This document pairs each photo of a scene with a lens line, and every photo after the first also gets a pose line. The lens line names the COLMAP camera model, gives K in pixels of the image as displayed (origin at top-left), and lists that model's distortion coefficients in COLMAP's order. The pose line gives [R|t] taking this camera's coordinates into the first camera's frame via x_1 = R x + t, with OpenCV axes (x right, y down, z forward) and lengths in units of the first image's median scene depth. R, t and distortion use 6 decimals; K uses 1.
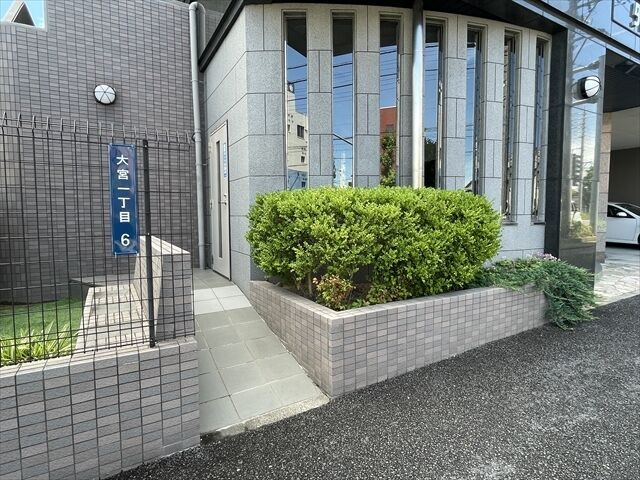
lens RADIAL K [[355.5, 0, 319.0], [0, 355.5, 241.8], [0, 0, 1]] dist [-0.004480, 0.000255]
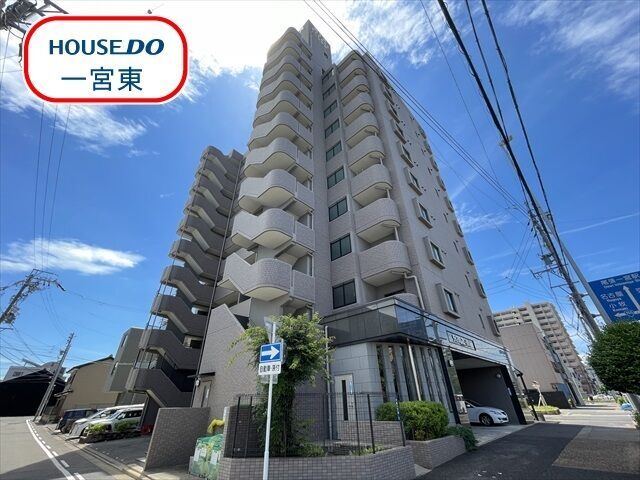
lens RADIAL K [[258.0, 0, 316.4], [0, 258.0, 237.6], [0, 0, 1]] dist [0.000261, 0.000045]
pose [[0.963330, 0.147905, 0.223874, -1.477356], [0.012381, 0.808964, -0.587728, 0.029852], [-0.268034, 0.568948, 0.777468, -1.539461]]
